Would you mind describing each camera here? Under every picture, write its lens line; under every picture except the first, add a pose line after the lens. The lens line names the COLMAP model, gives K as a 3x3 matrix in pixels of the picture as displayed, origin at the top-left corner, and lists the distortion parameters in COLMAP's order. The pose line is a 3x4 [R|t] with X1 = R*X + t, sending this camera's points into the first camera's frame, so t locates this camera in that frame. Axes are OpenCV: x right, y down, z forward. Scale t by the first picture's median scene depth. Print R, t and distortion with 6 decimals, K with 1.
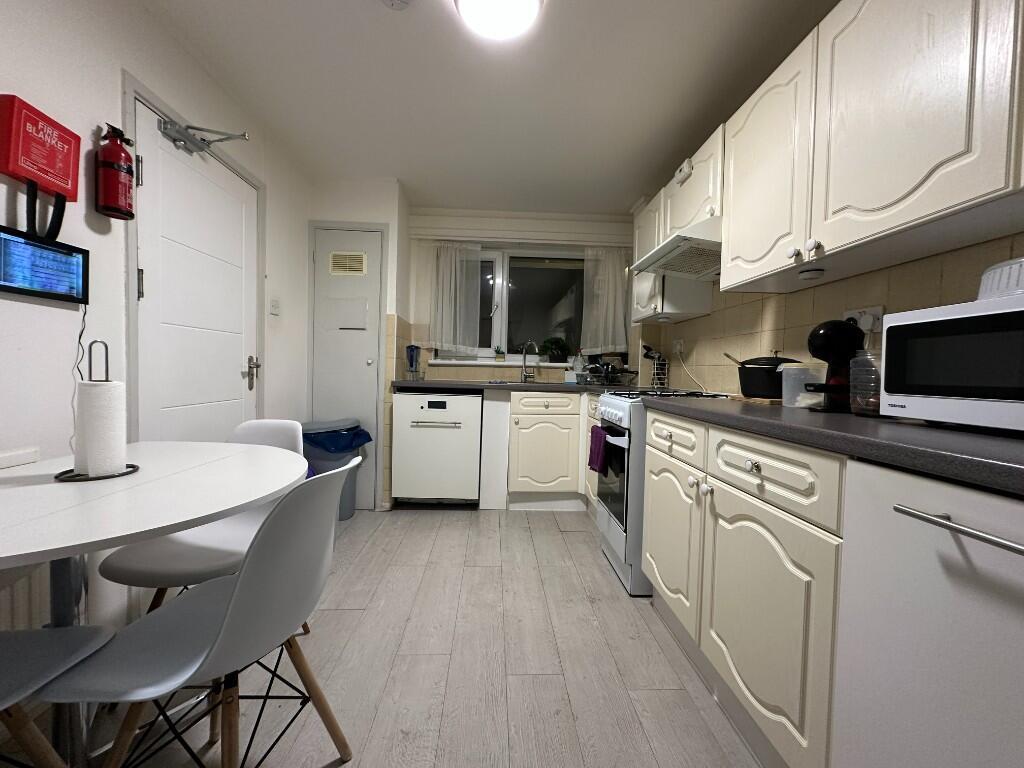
lens RADIAL K [[411.3, 0, 509.1], [0, 411.3, 383.0], [0, 0, 1]] dist [-0.002246, -0.000083]
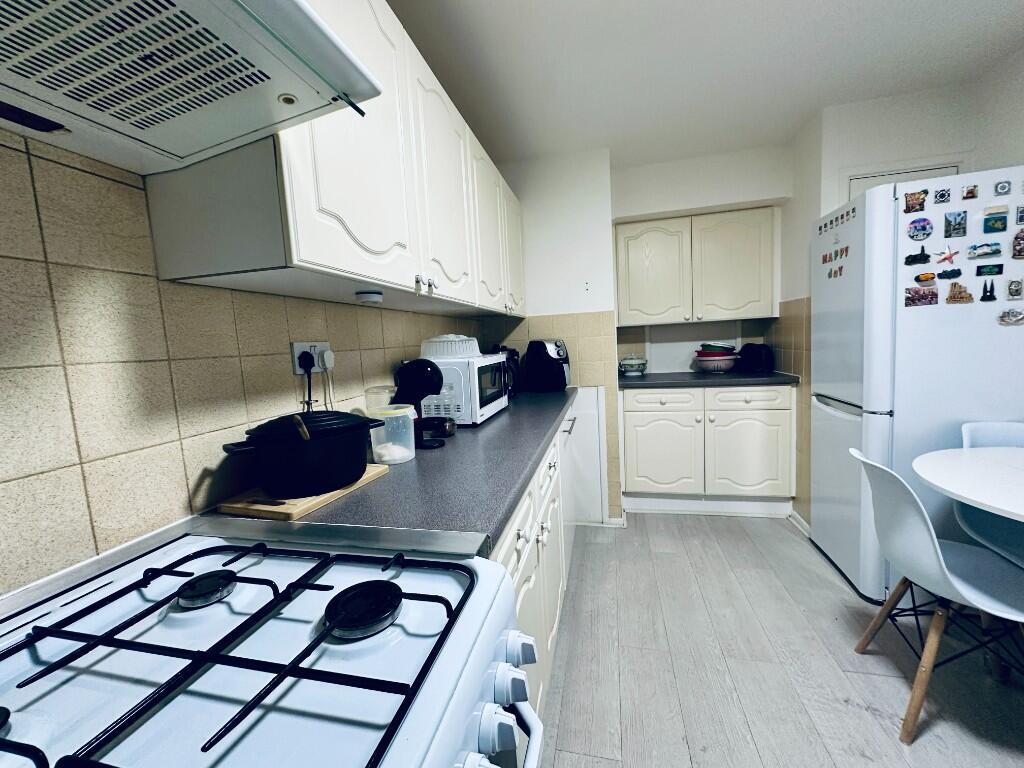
lens RADIAL K [[411.3, 0, 509.1], [0, 411.3, 383.0], [0, 0, 1]] dist [-0.002246, -0.000083]
pose [[-0.962215, 0.004001, 0.272262, 0.157476], [0.042297, 0.989951, 0.134935, -0.114206], [-0.268986, 0.141352, -0.952715, 0.995338]]
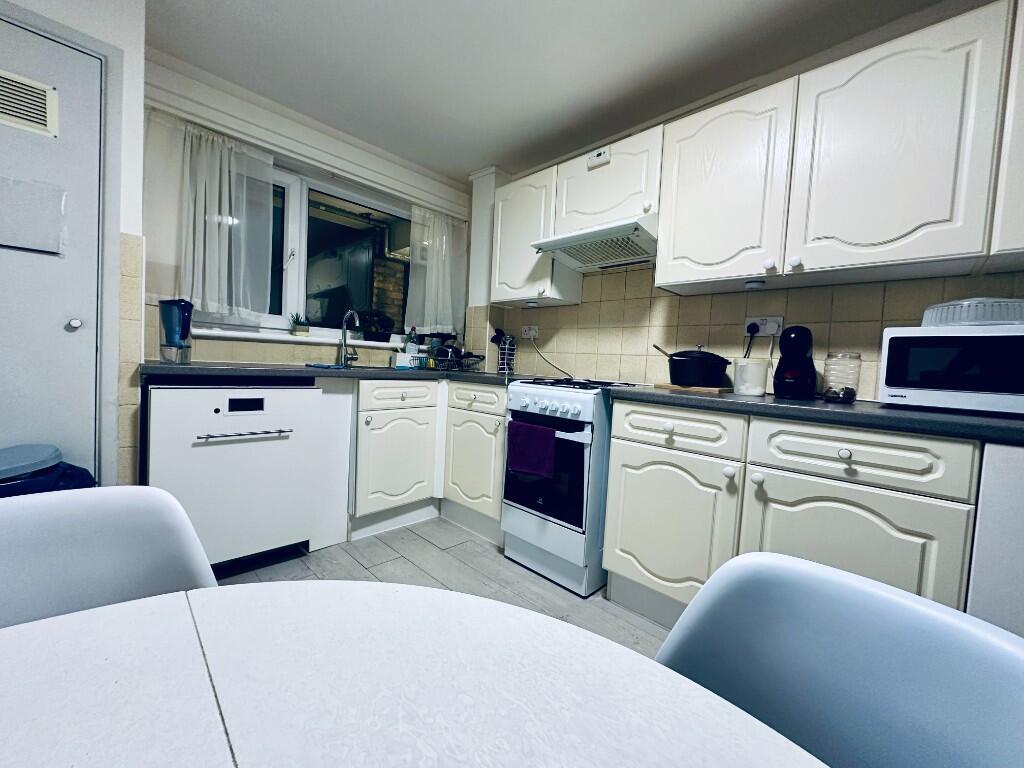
lens RADIAL K [[410.6, 0, 516.6], [0, 410.6, 382.2], [0, 0, 1]] dist [0.000468, 0.000245]
pose [[0.726666, -0.020292, 0.686691, -0.356162], [-0.013119, 0.998972, 0.043403, -0.013013], [-0.686865, -0.040548, 0.725653, 0.345981]]
